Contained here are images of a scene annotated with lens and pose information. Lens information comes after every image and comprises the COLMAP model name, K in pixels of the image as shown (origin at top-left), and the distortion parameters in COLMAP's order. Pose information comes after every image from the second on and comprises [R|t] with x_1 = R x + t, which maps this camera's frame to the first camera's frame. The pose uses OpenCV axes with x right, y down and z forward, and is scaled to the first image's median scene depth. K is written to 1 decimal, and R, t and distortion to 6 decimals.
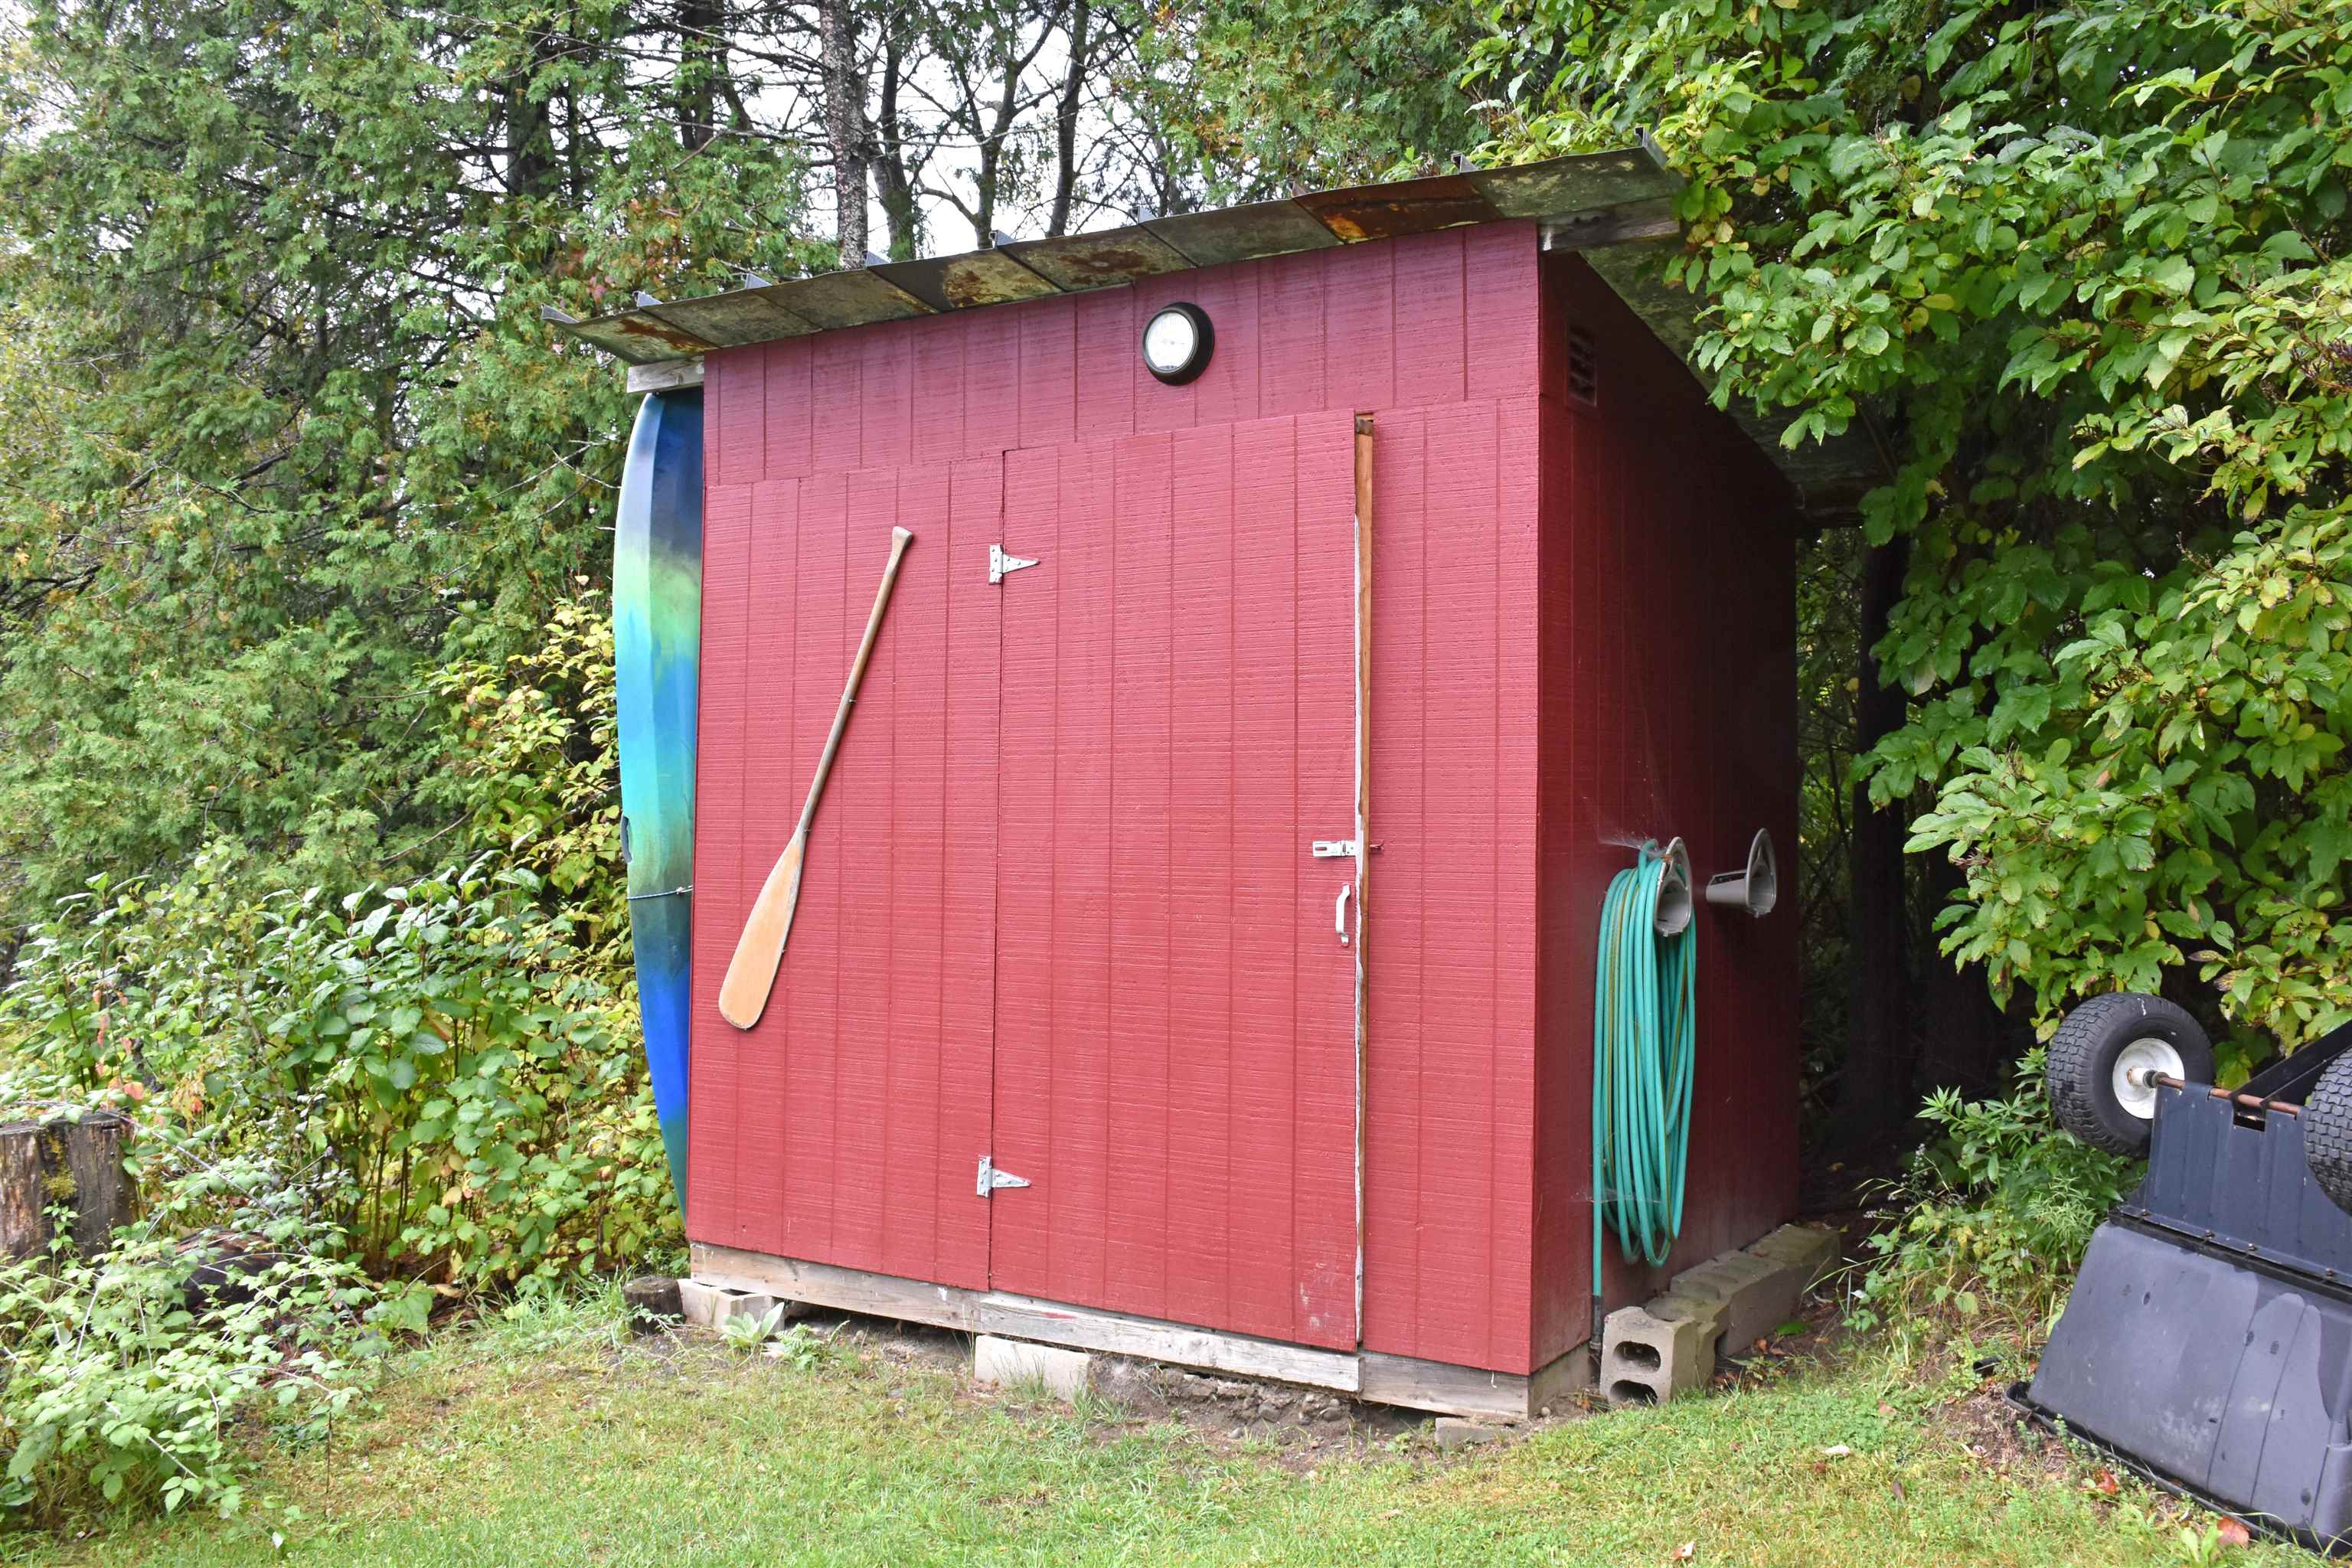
lens RADIAL K [[2229.9, 0, 1176.0], [0, 2229.9, 784.0], [0, 0, 1]] dist [-0.002705, -0.001603]
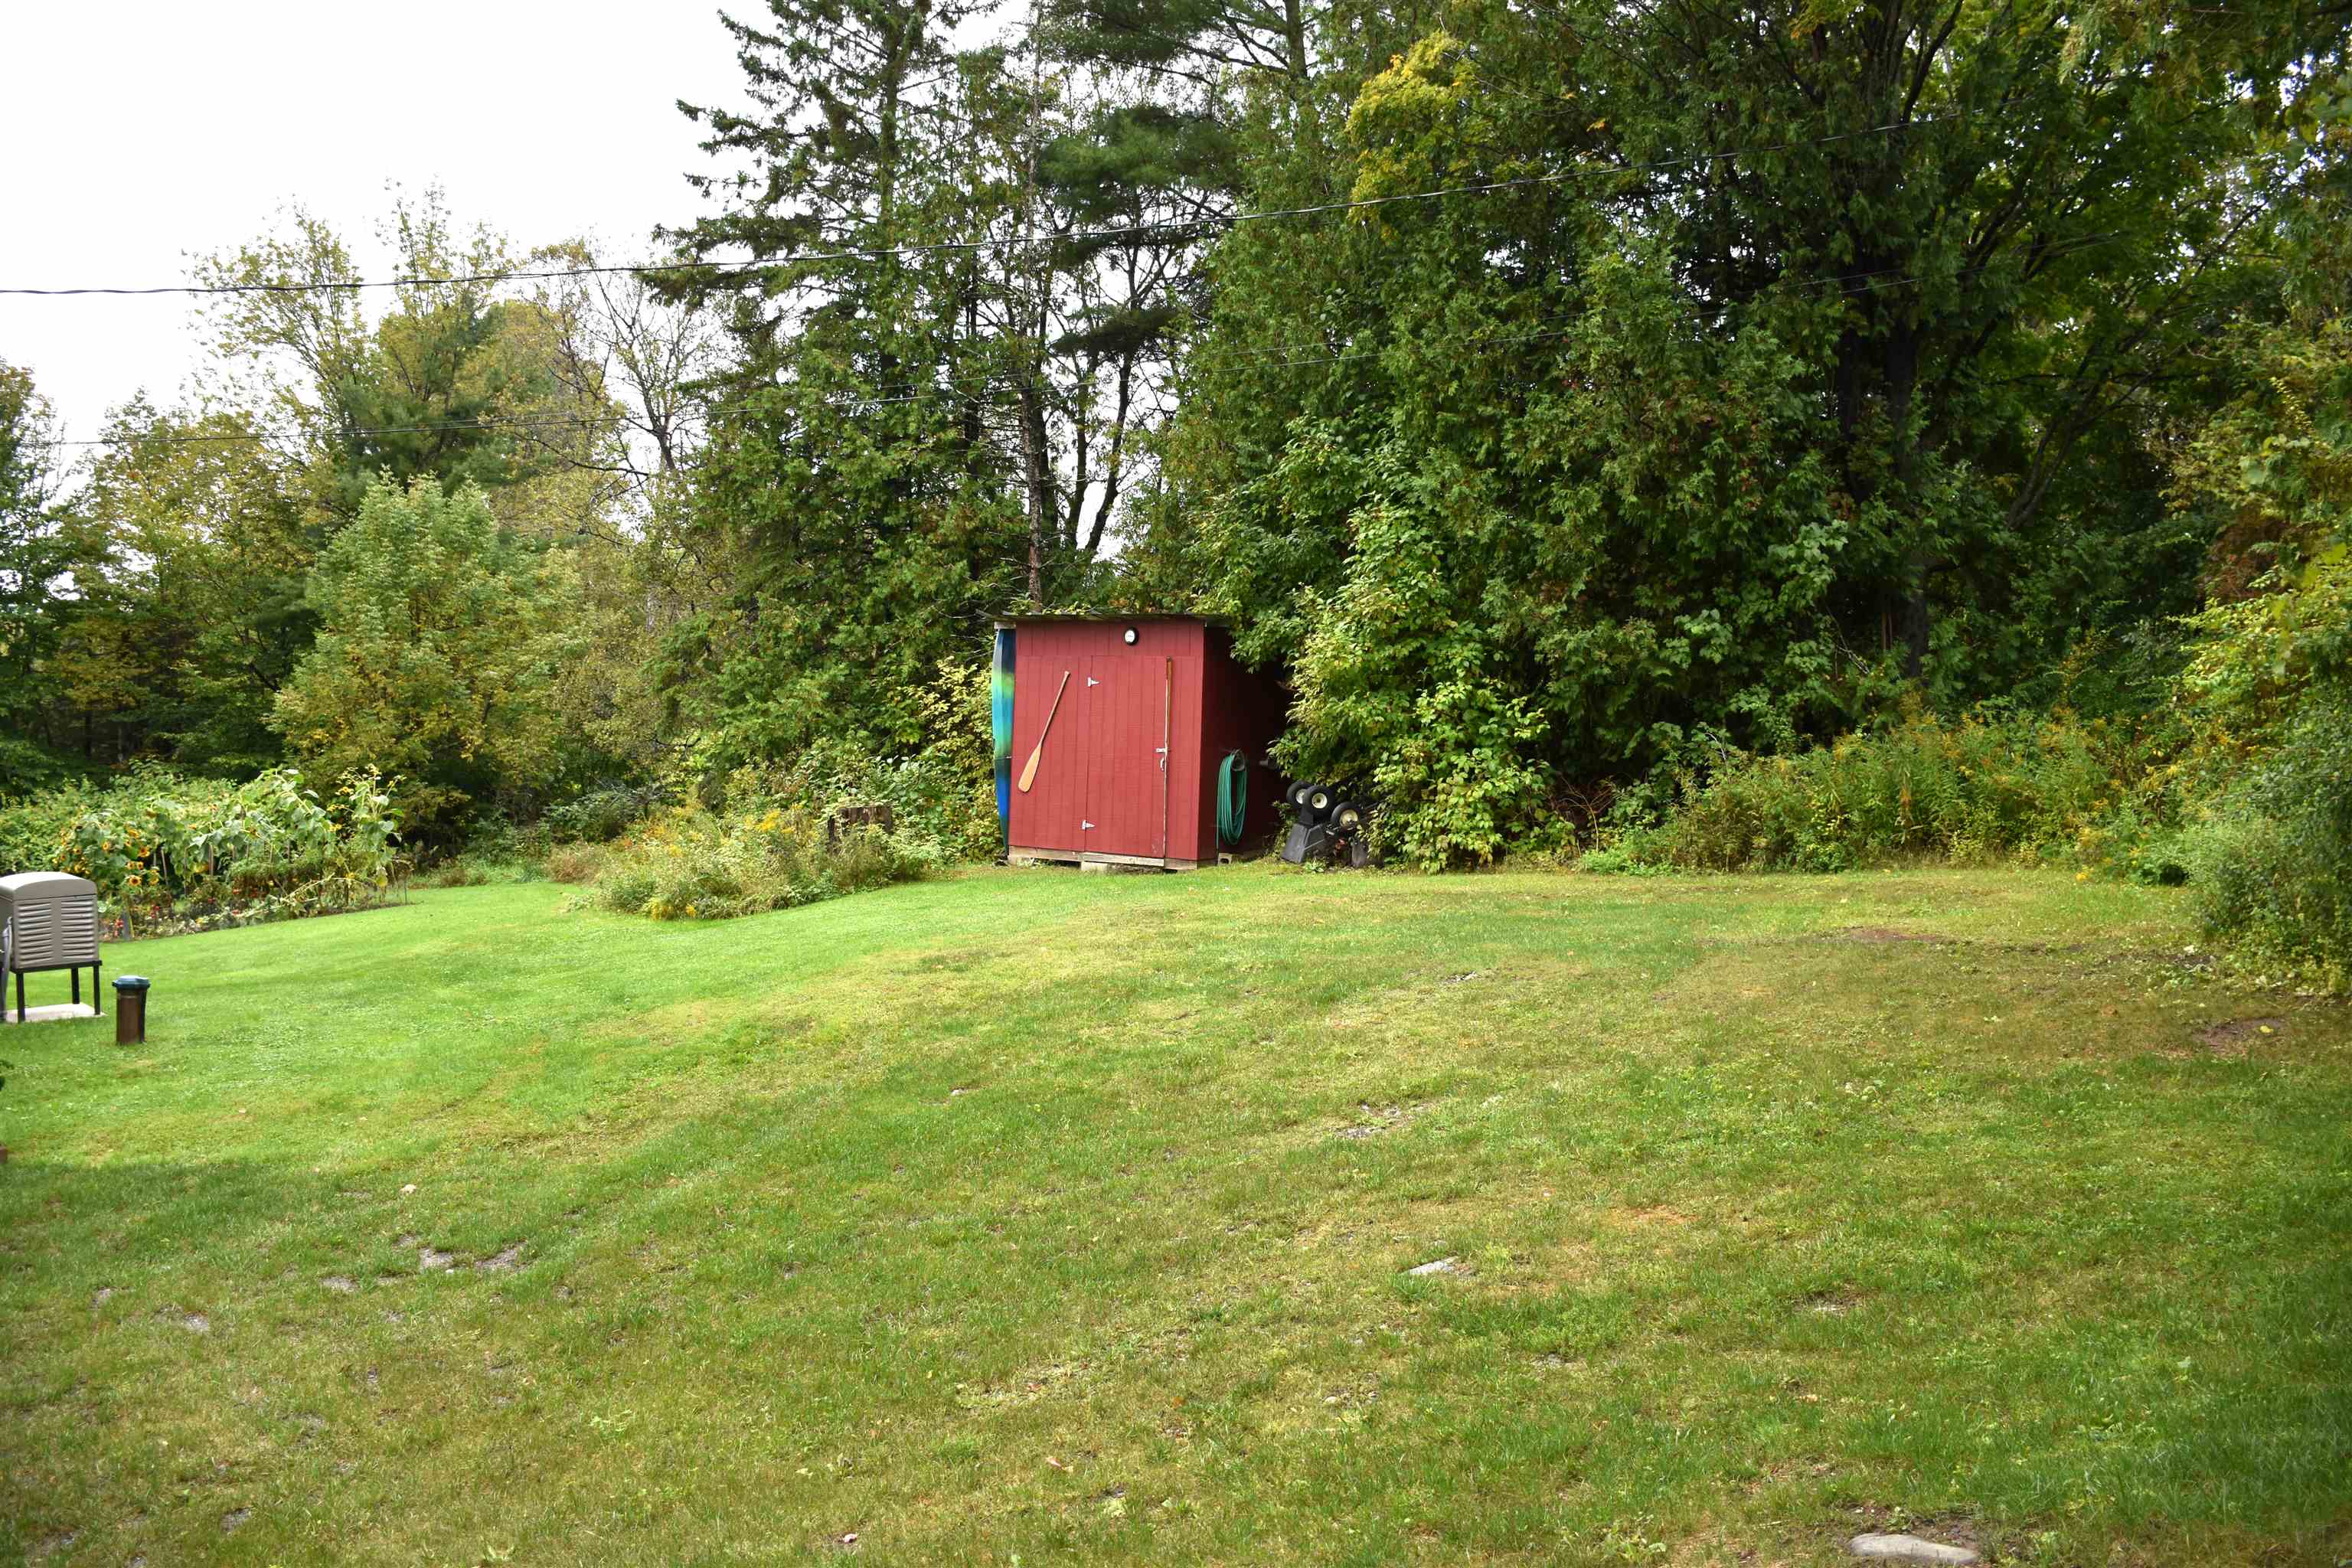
lens RADIAL K [[1833.9, 0, 1176.0], [0, 1833.9, 784.0], [0, 0, 1]] dist [-0.146790, 0.106921]
pose [[0.999488, 0.024216, -0.020896, 0.160882], [-0.023300, 0.998803, 0.043006, -0.057435], [0.021912, -0.042498, 0.998856, -2.485340]]
